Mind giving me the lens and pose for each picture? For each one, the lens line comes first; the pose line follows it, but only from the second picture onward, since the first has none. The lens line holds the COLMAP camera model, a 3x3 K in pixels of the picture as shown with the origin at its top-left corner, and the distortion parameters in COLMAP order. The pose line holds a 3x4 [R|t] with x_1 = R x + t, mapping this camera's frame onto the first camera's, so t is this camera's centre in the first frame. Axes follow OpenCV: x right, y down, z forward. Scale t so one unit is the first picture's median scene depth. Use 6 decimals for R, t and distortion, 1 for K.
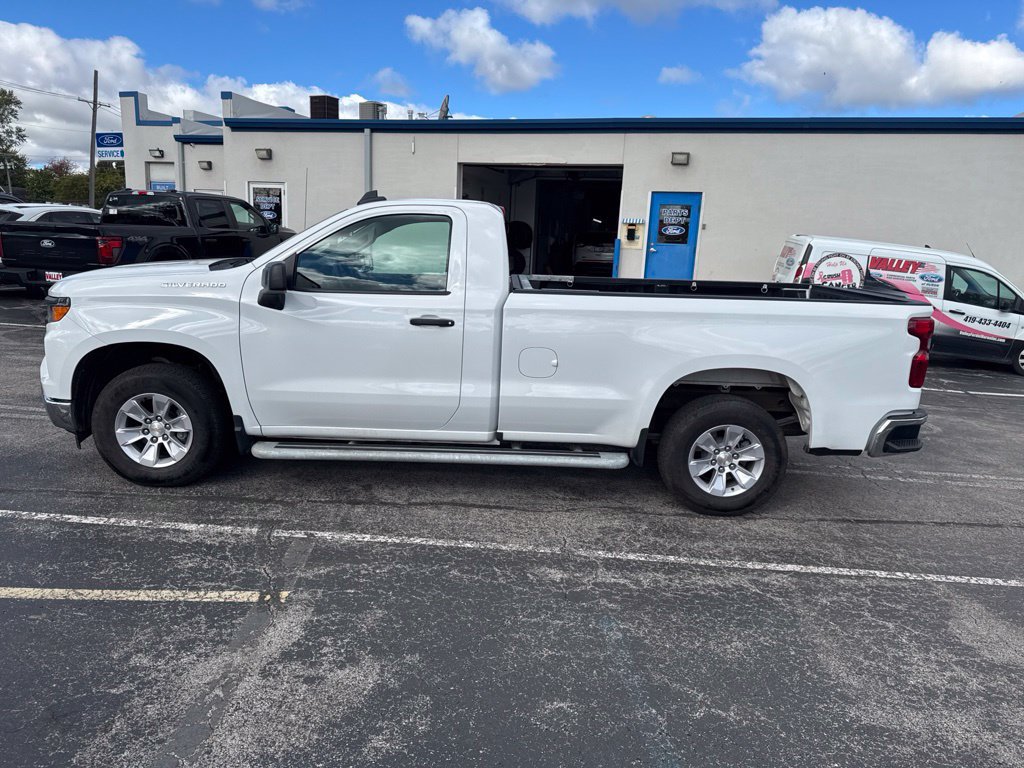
lens RADIAL K [[727.6, 0, 509.2], [0, 727.6, 387.6], [0, 0, 1]] dist [0.028094, -0.031069]
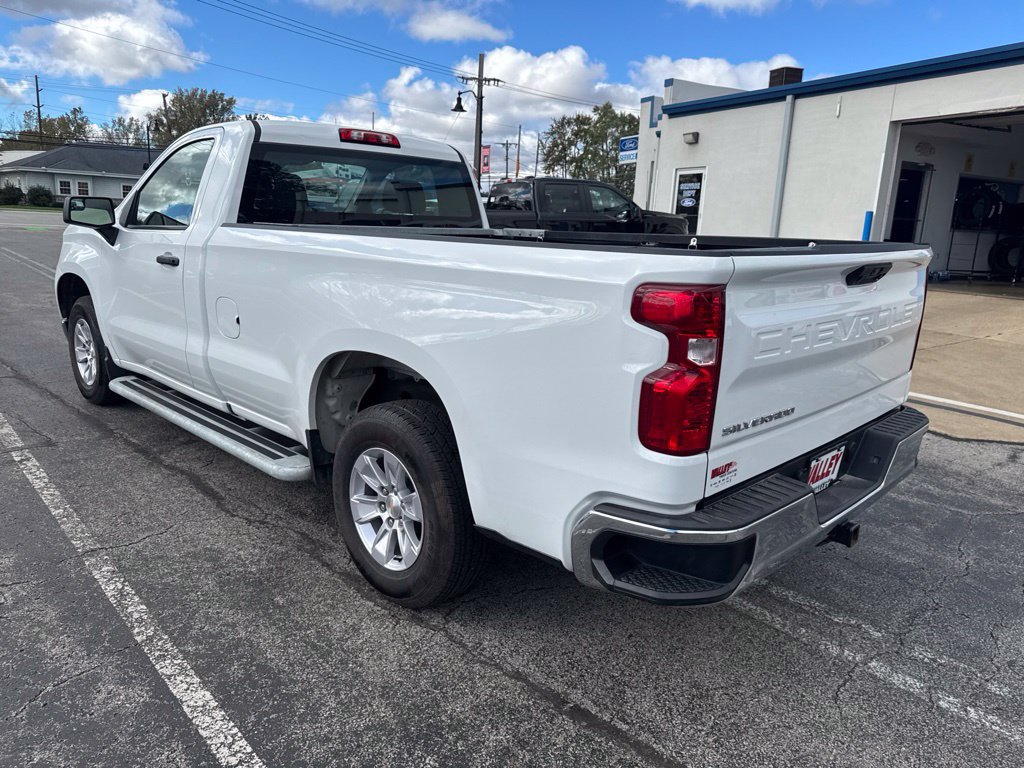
lens RADIAL K [[727.6, 0, 502.9], [0, 727.6, 380.5], [0, 0, 1]] dist [0.028094, -0.031069]
pose [[0.698680, 0.135951, -0.702398, 0.749195], [-0.147620, 0.988047, 0.044402, -0.043481], [0.700039, 0.072665, 0.710398, 0.615830]]
